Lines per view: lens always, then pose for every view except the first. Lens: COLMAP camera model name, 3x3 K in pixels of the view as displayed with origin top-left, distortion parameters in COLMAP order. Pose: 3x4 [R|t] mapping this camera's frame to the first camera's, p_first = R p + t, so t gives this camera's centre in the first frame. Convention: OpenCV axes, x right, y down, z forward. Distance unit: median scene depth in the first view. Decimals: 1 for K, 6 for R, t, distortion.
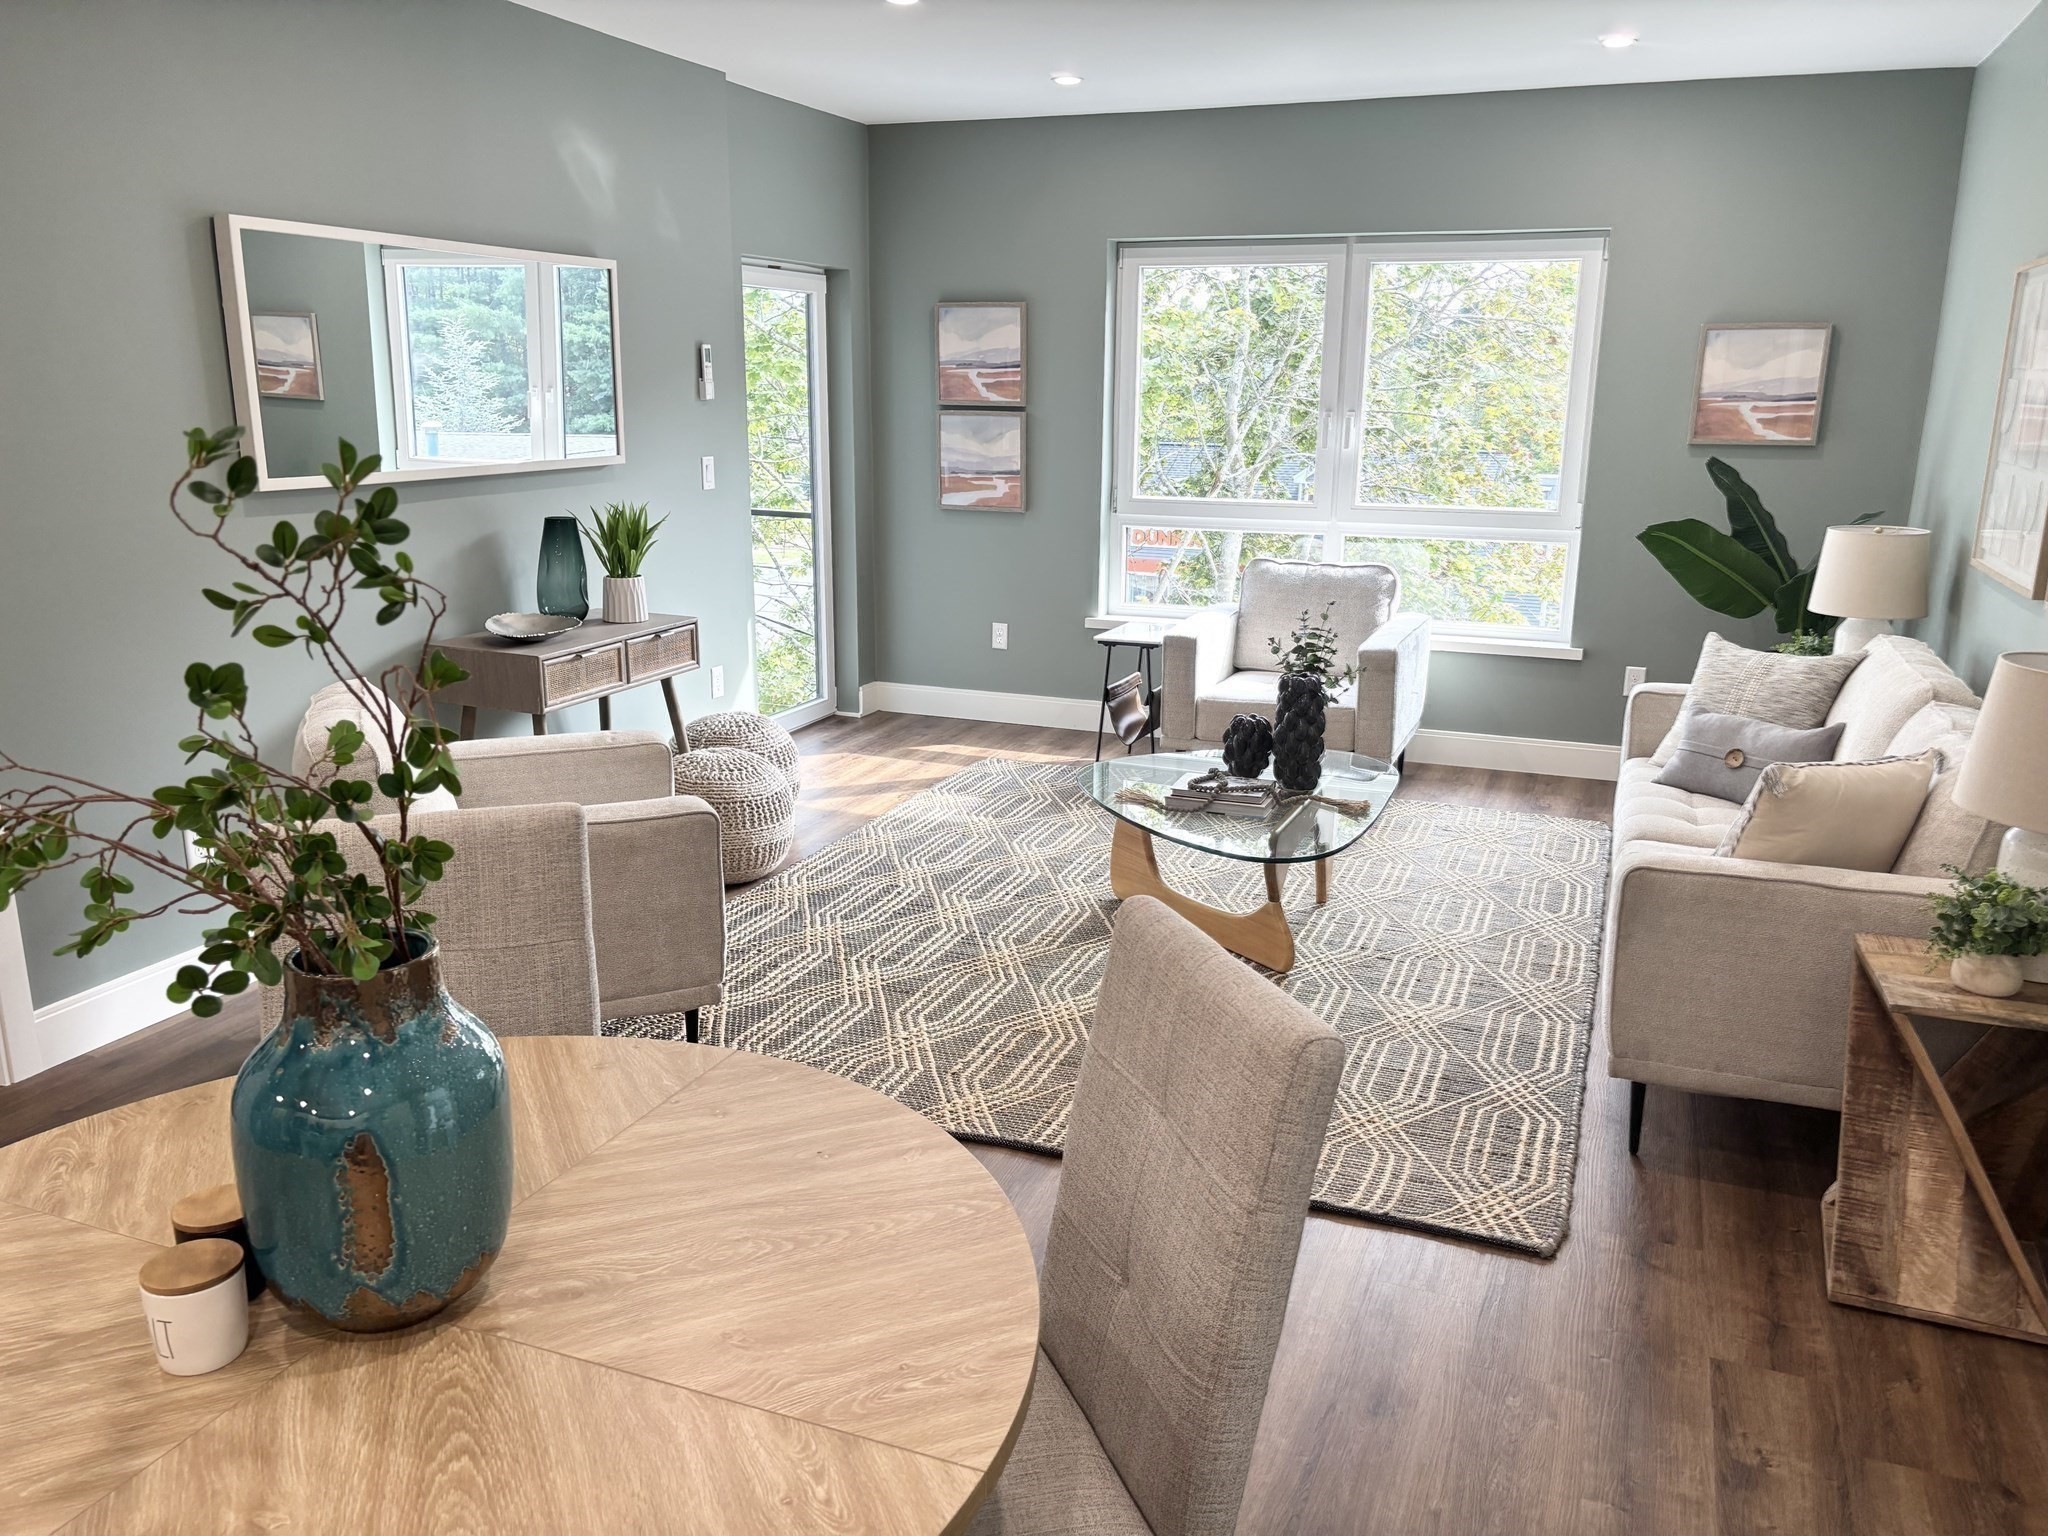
lens RADIAL K [[1549.7, 0, 1037.5], [0, 1549.7, 779.9], [0, 0, 1]] dist [0.063012, -0.070619]
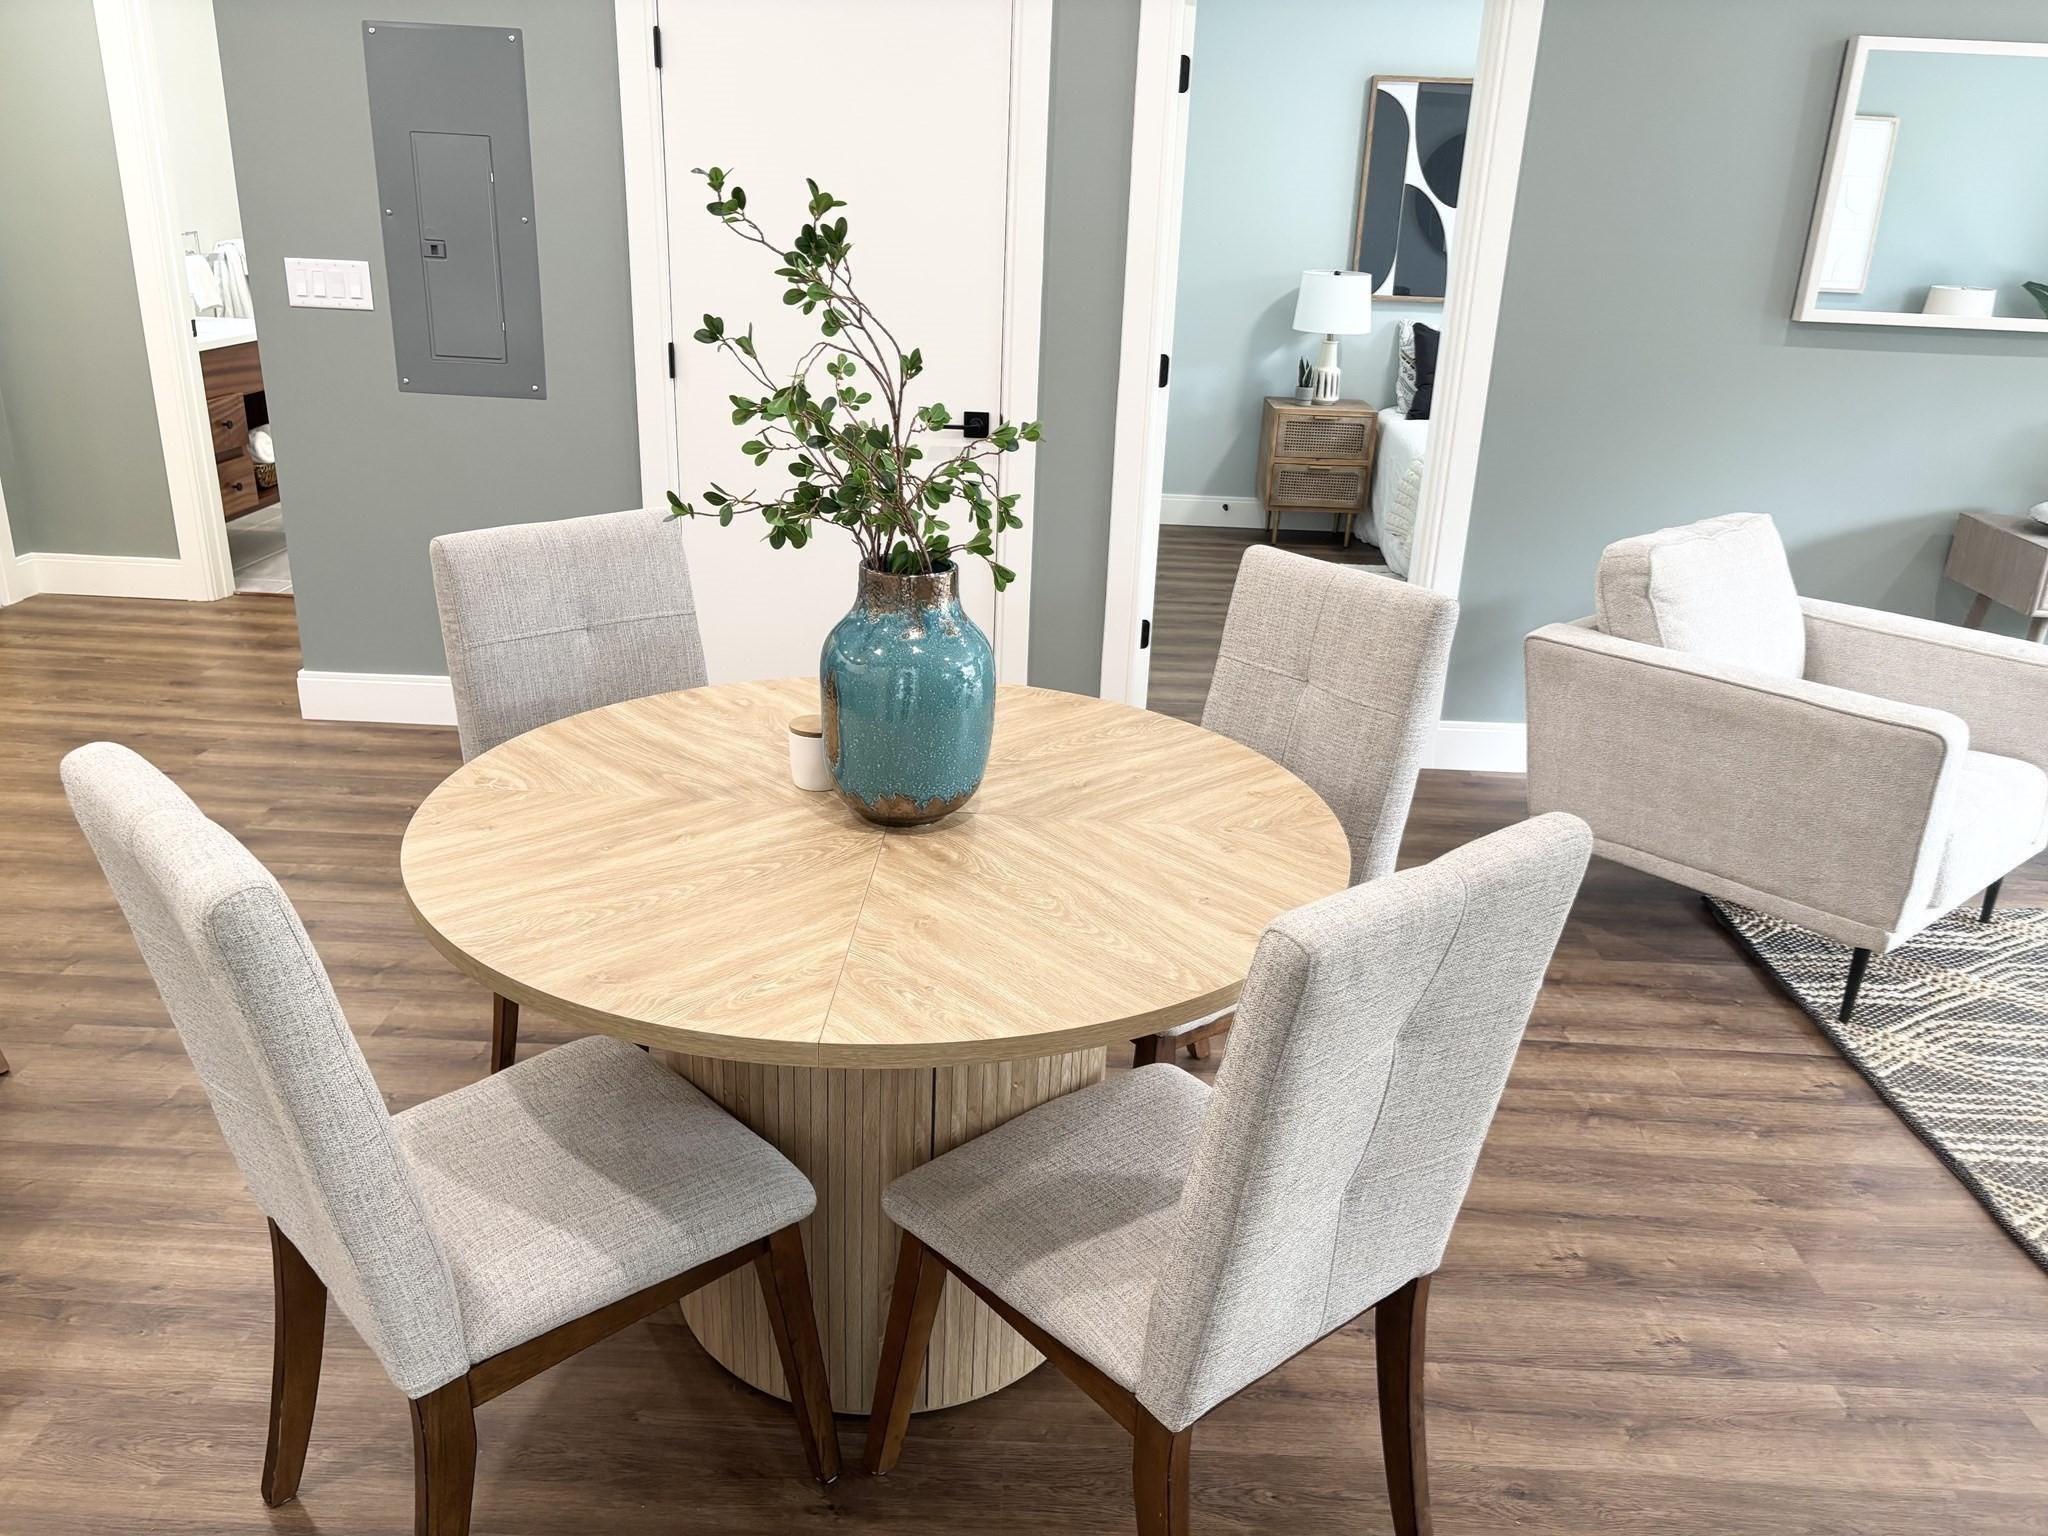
lens RADIAL K [[1549.7, 0, 1035.4], [0, 1549.7, 773.0], [0, 0, 1]] dist [0.063012, -0.070619]
pose [[0.340312, 0.338227, -0.877377, 0.219300], [-0.270901, 0.928774, 0.252965, -0.024997], [0.900445, 0.151596, 0.407699, 0.129208]]
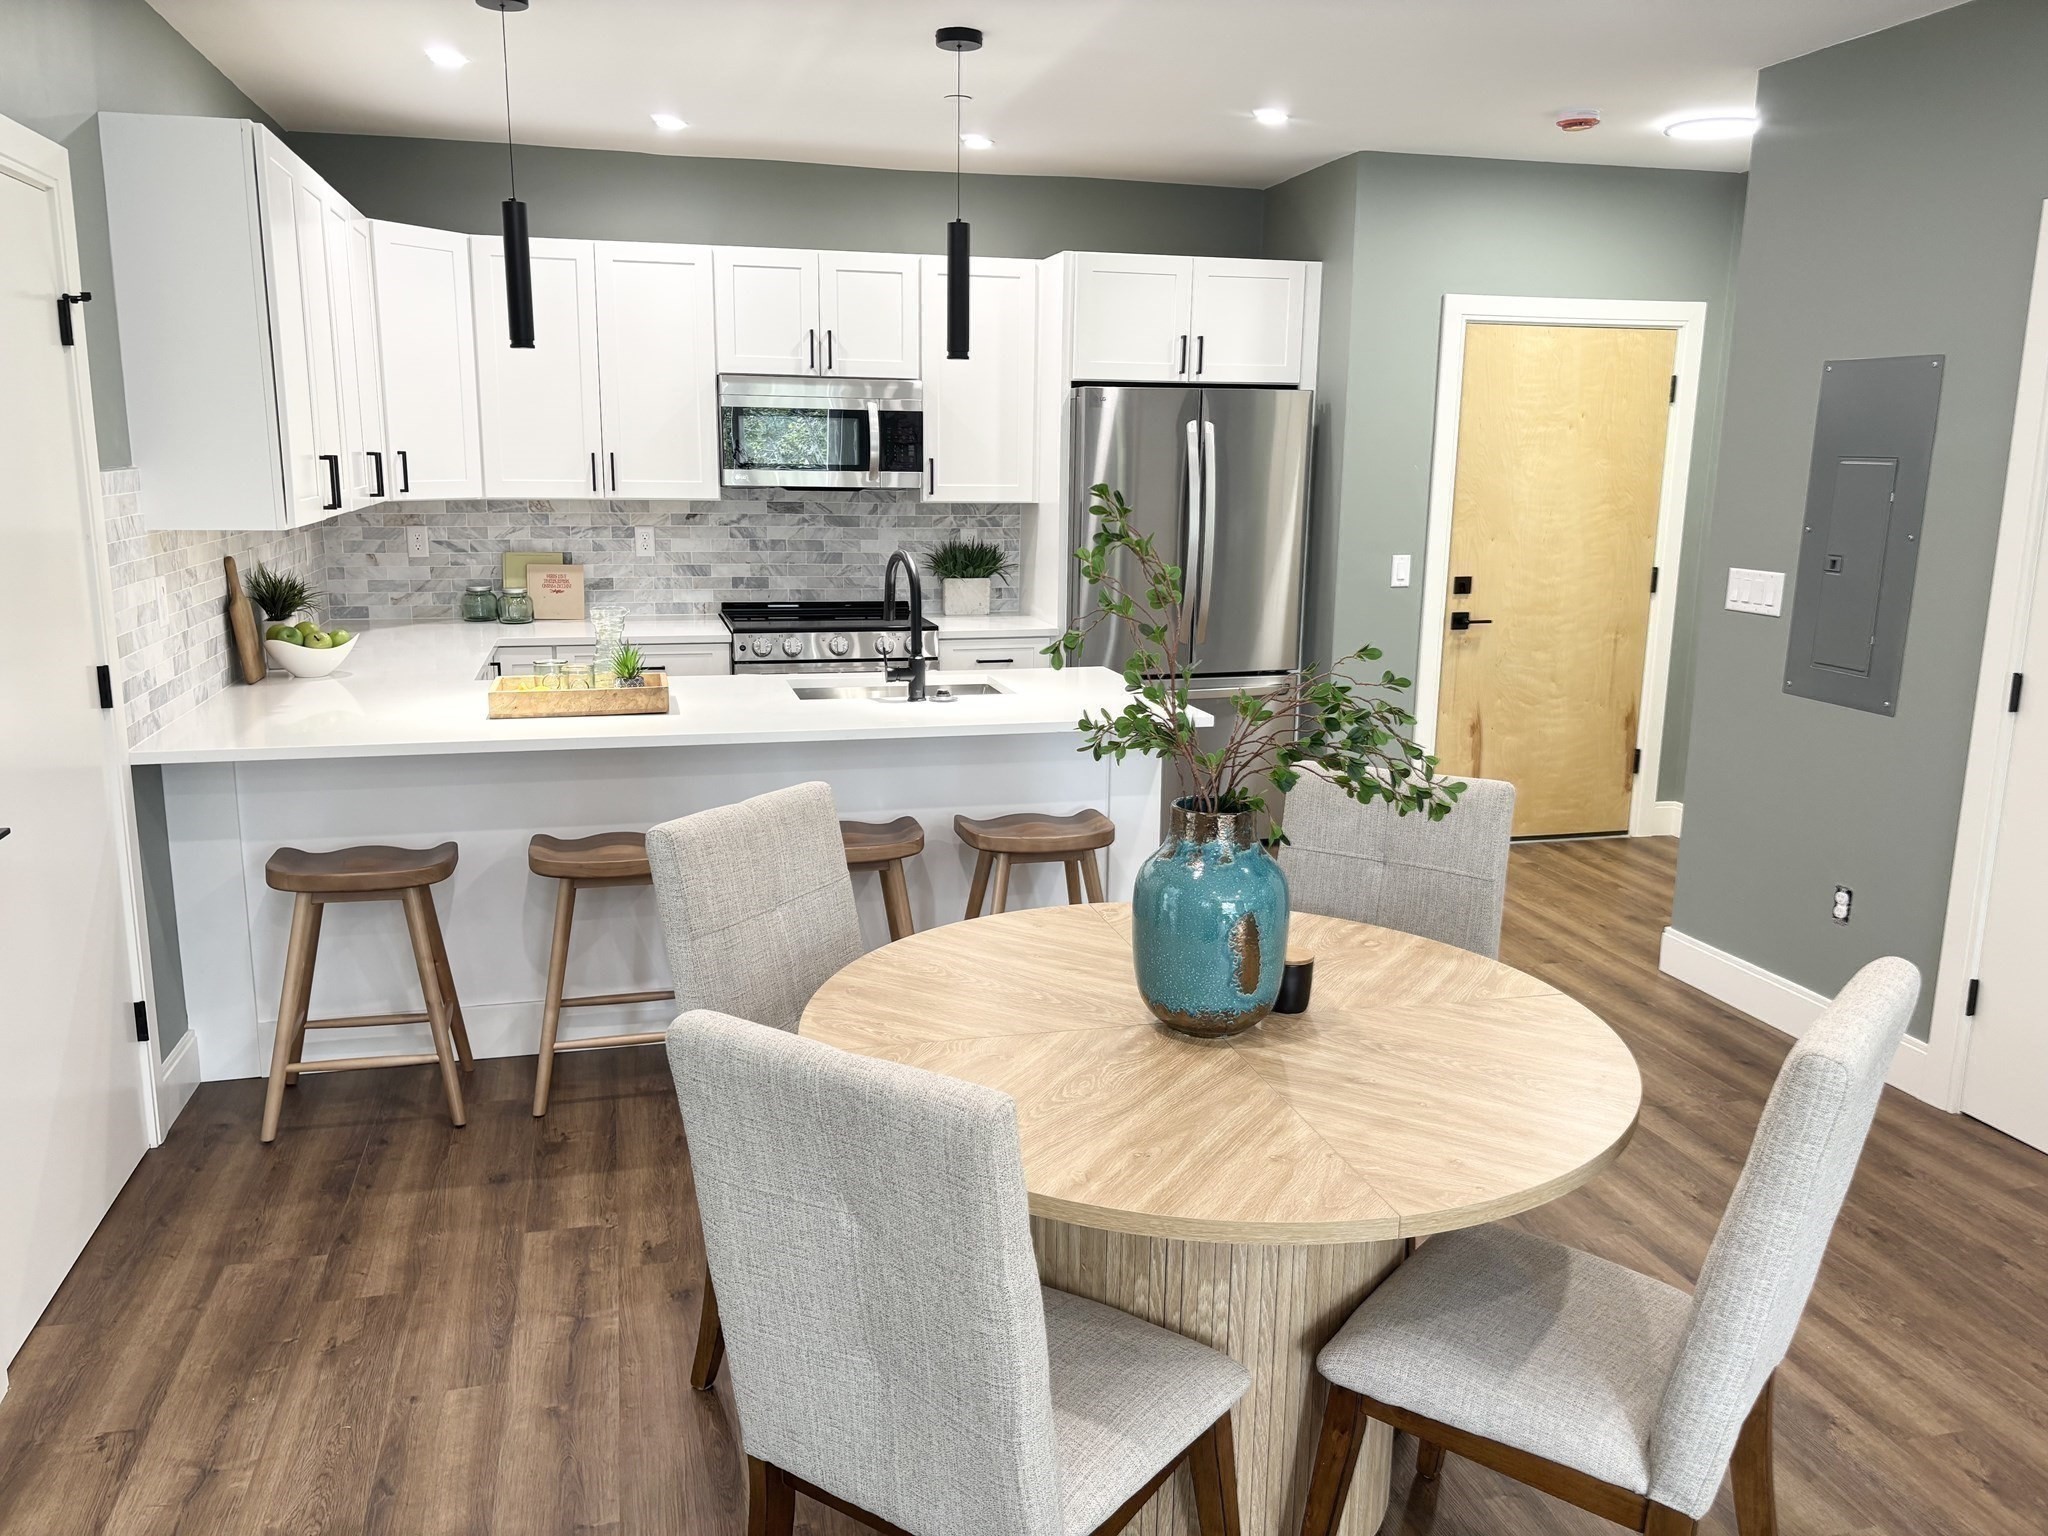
lens RADIAL K [[1549.7, 0, 1032.1], [0, 1549.7, 770.9], [0, 0, 1]] dist [0.063012, -0.070619]
pose [[-0.807509, 0.101009, -0.581142, 0.159773], [-0.167653, 0.905291, 0.390308, -0.125506], [0.565527, 0.412607, -0.714097, 0.482261]]
